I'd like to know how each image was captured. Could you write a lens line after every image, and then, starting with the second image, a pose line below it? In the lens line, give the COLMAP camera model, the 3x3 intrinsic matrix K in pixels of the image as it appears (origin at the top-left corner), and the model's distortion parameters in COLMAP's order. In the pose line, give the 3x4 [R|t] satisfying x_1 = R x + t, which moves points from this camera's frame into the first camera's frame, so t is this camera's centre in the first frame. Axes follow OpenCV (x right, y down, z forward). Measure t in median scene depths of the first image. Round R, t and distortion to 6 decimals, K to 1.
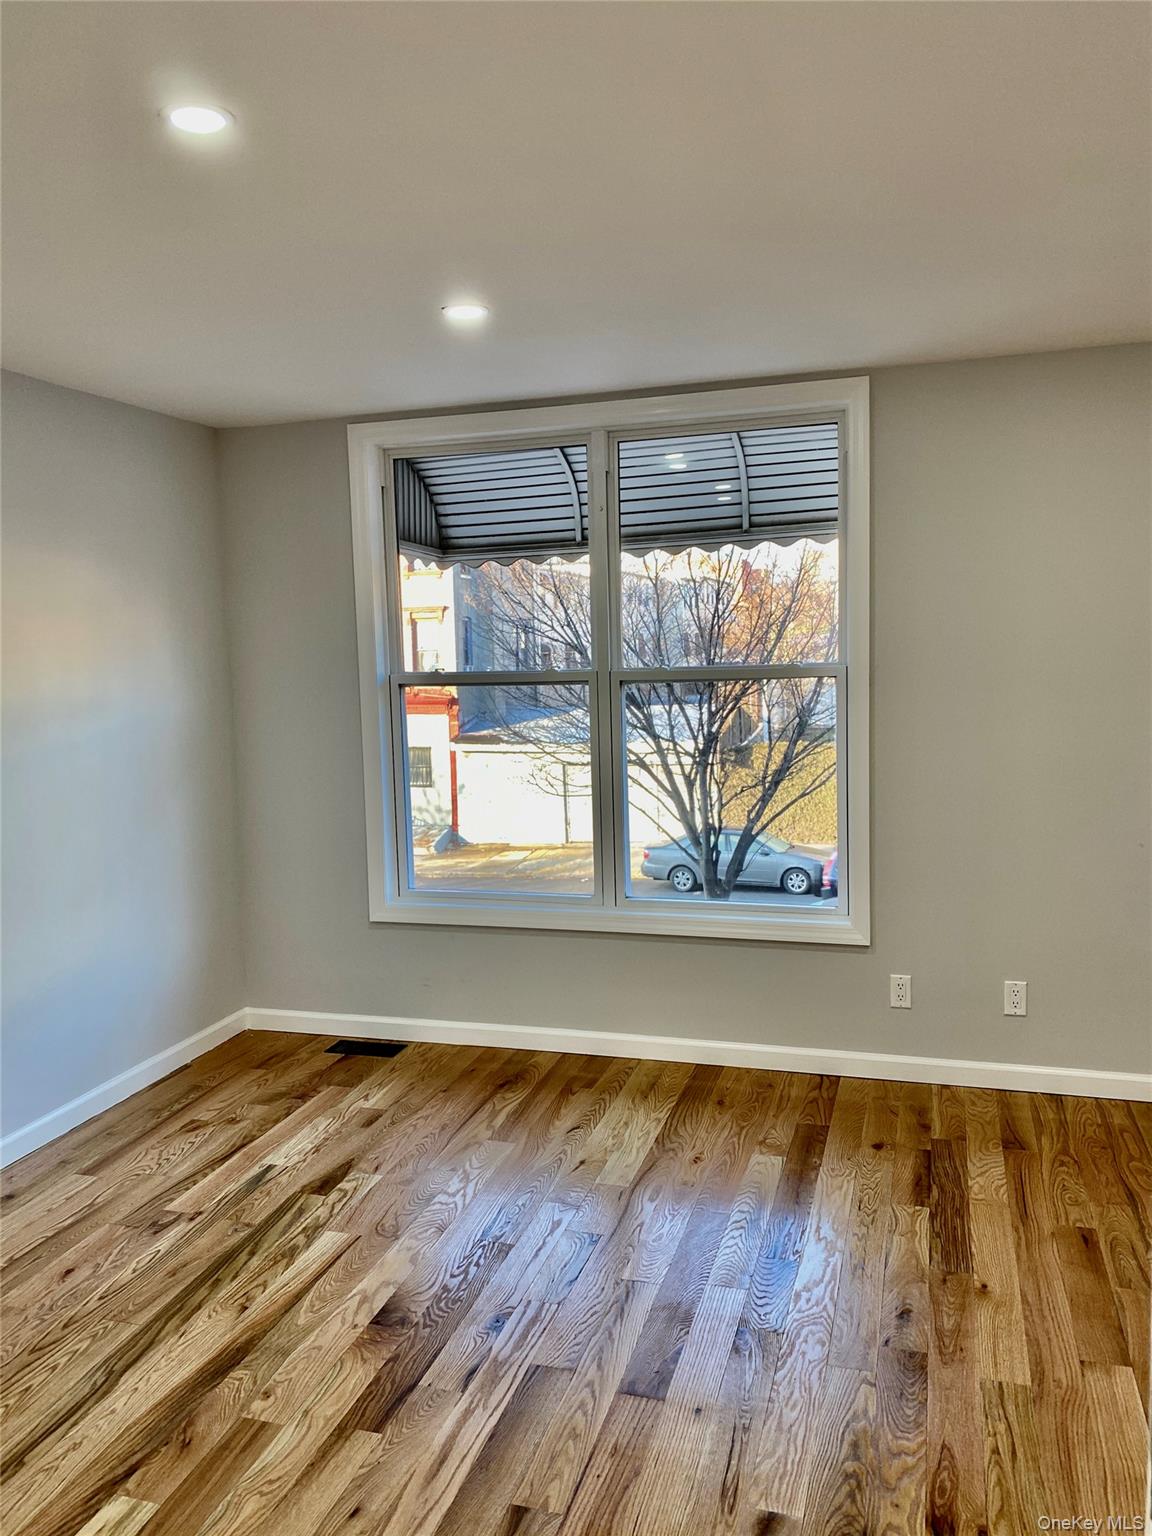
lens RADIAL K [[1168.9, 0, 576.0], [0, 1168.9, 768.0], [0, 0, 1]] dist [0.012311, -0.004472]
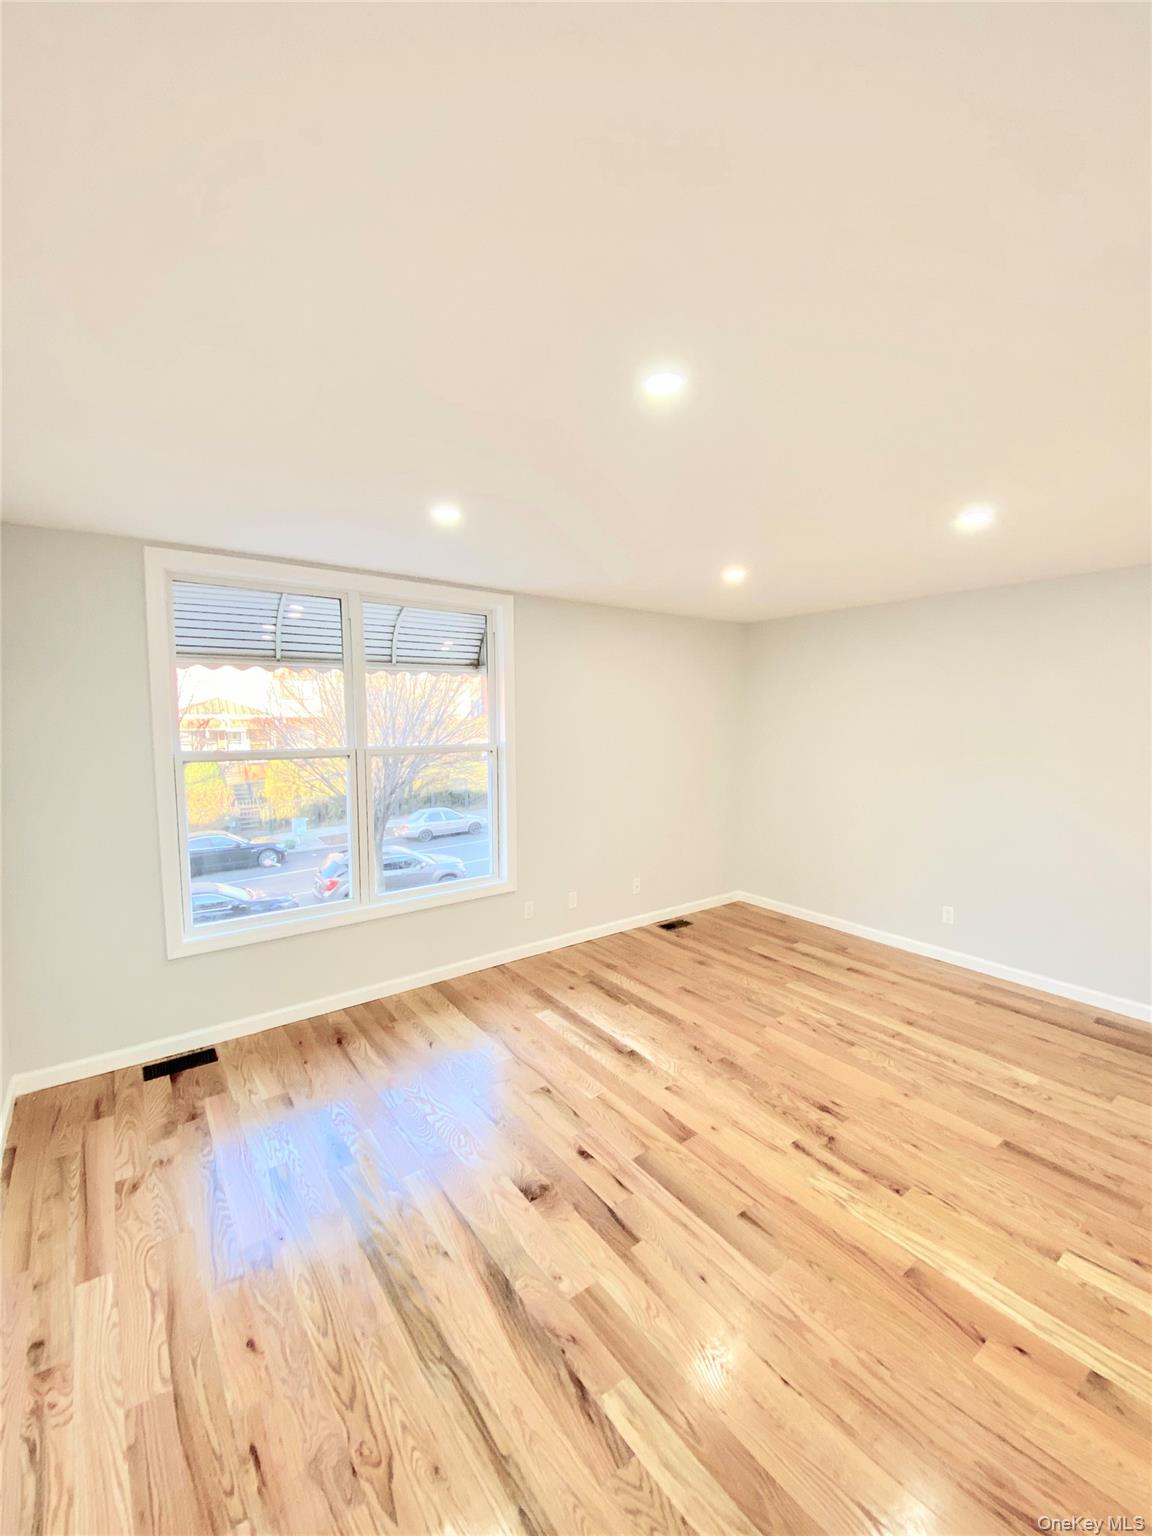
lens RADIAL K [[623.8, 0, 572.7], [0, 623.8, 758.0], [0, 0, 1]] dist [0.014503, -0.015634]
pose [[0.598966, -0.029063, 0.800247, -0.718716], [0.071847, 0.997261, -0.017558, -0.053942], [-0.797545, 0.068012, 0.599414, 0.438331]]
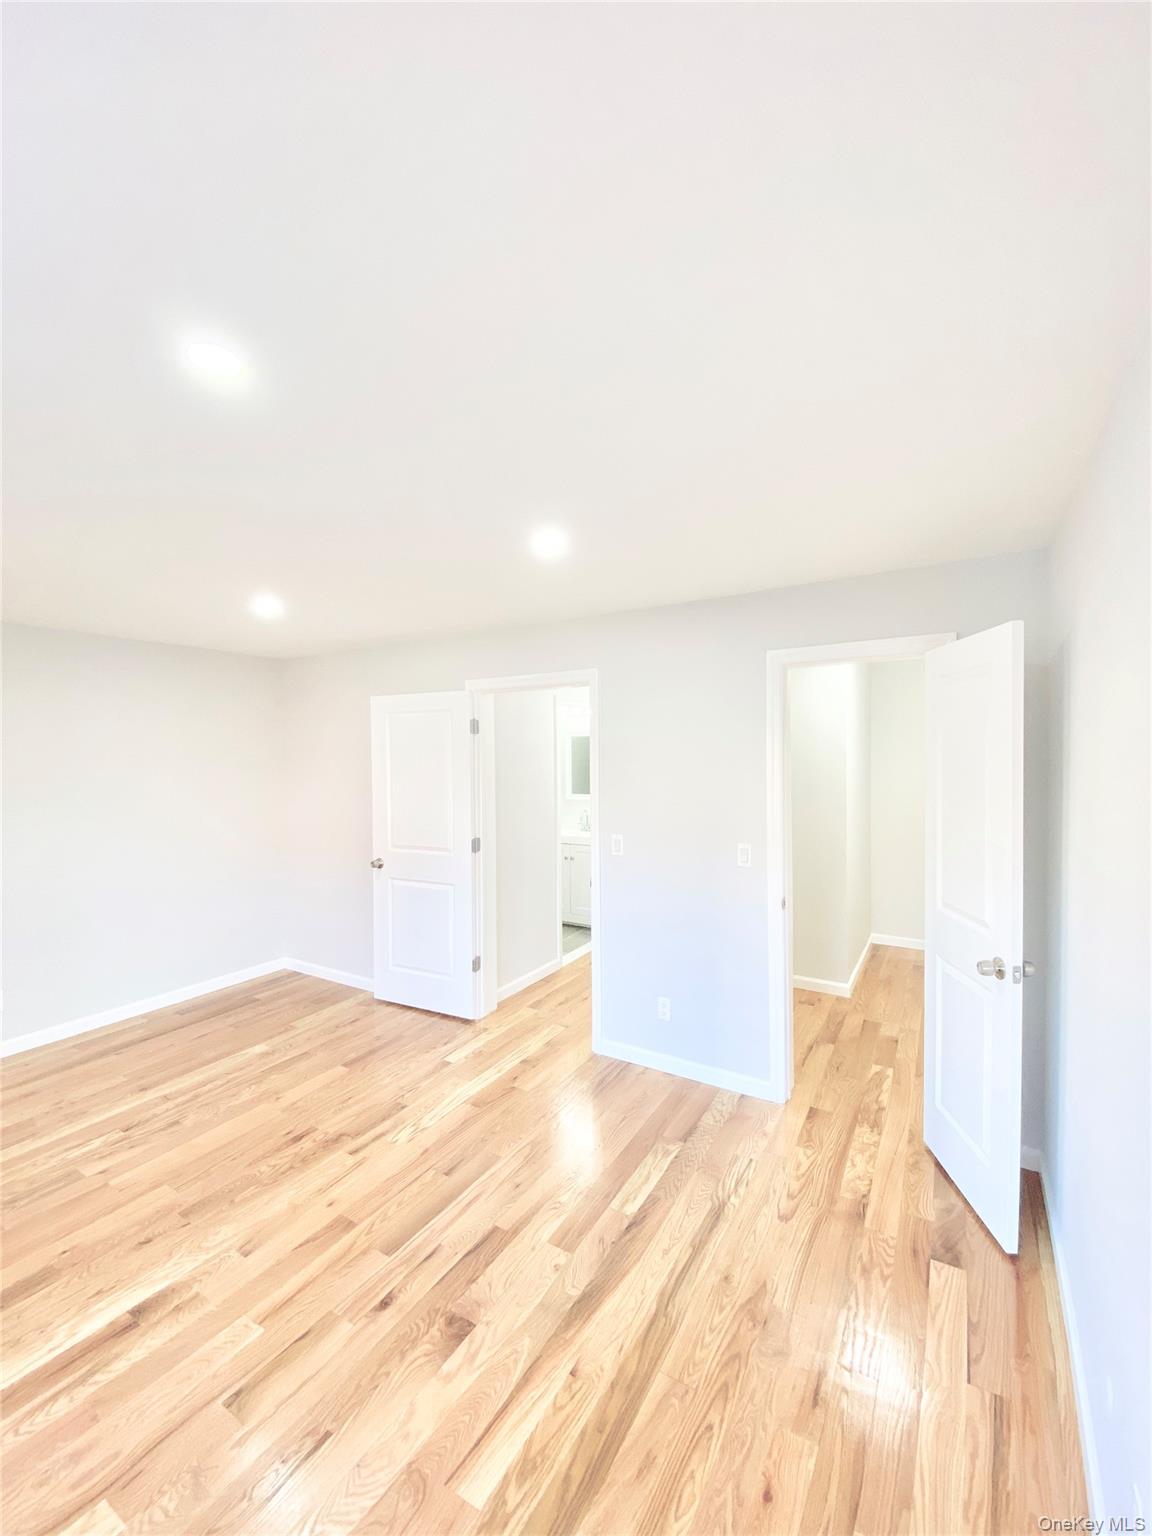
lens RADIAL K [[623.8, 0, 572.7], [0, 623.8, 758.0], [0, 0, 1]] dist [0.014503, -0.015634]
pose [[-0.968326, 0.031308, 0.247719, -0.444032], [0.058252, 0.993057, 0.102198, -0.186387], [-0.242799, 0.113391, -0.963427, 1.491610]]
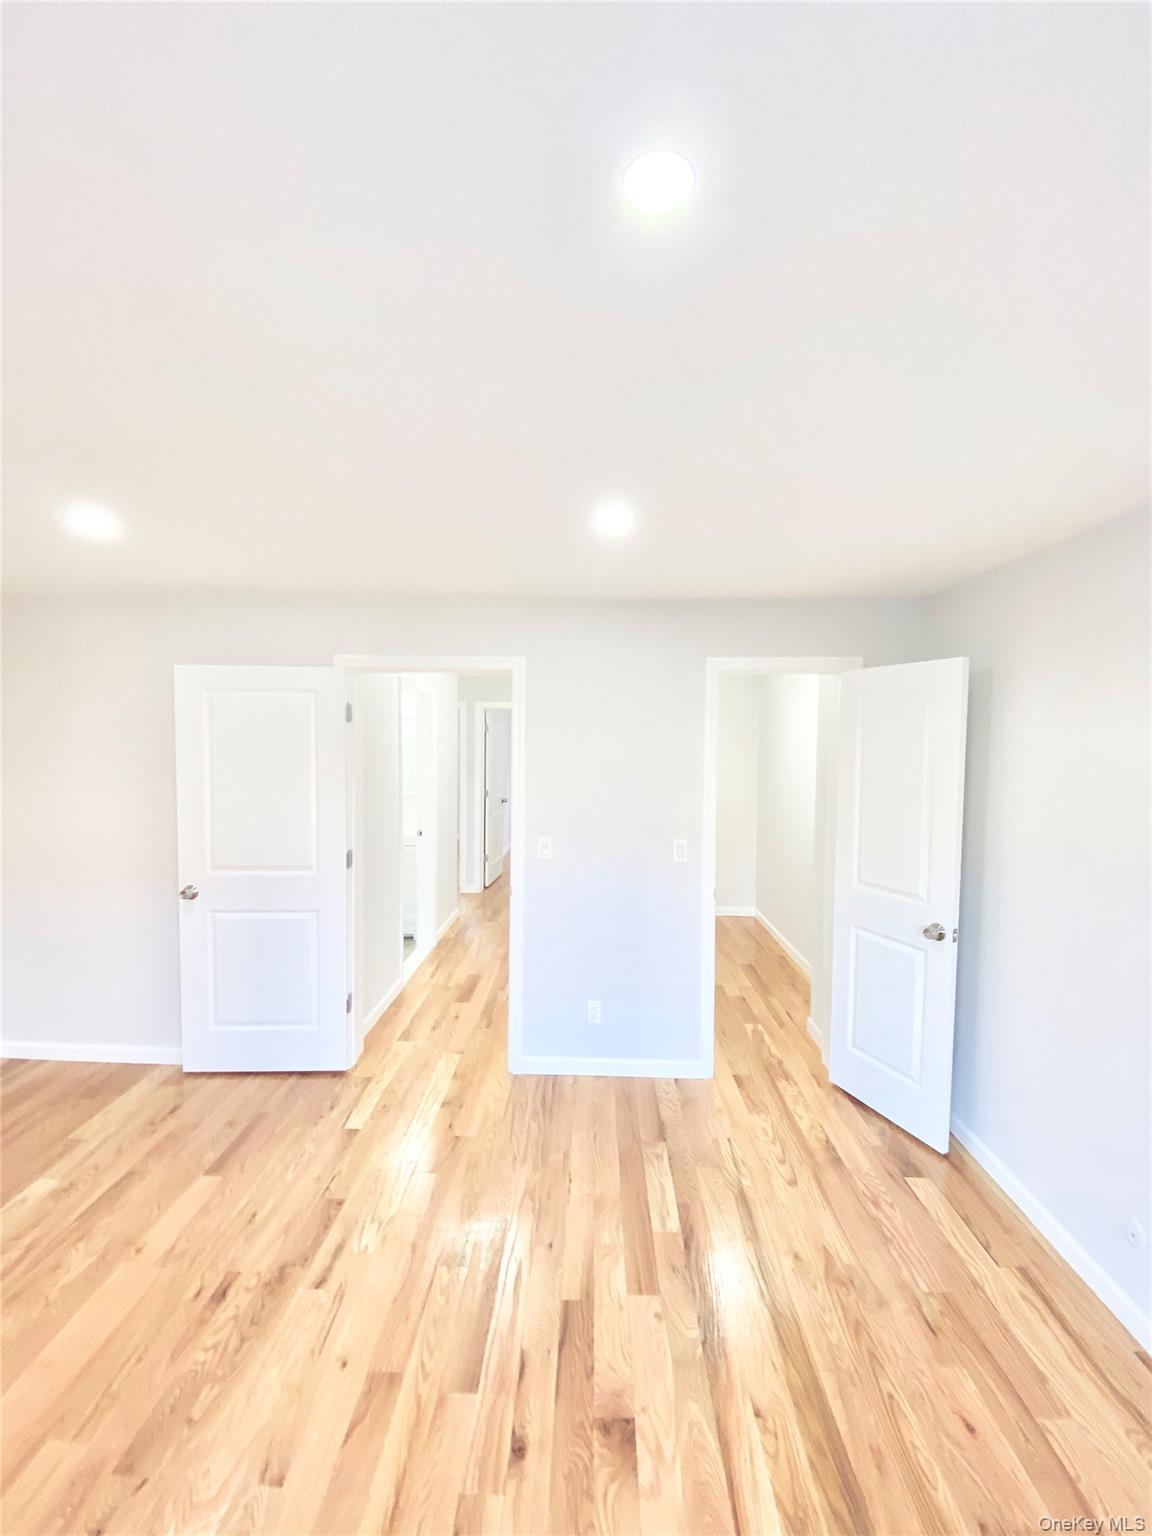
lens RADIAL K [[627.8, 0, 569.9], [0, 627.8, 764.5], [0, 0, 1]] dist [0.011752, -0.015948]
pose [[-0.965469, 0.025766, -0.259240, 0.017508], [-0.014748, 0.988096, 0.153132, -0.213674], [0.260100, 0.151668, -0.953596, 1.393375]]
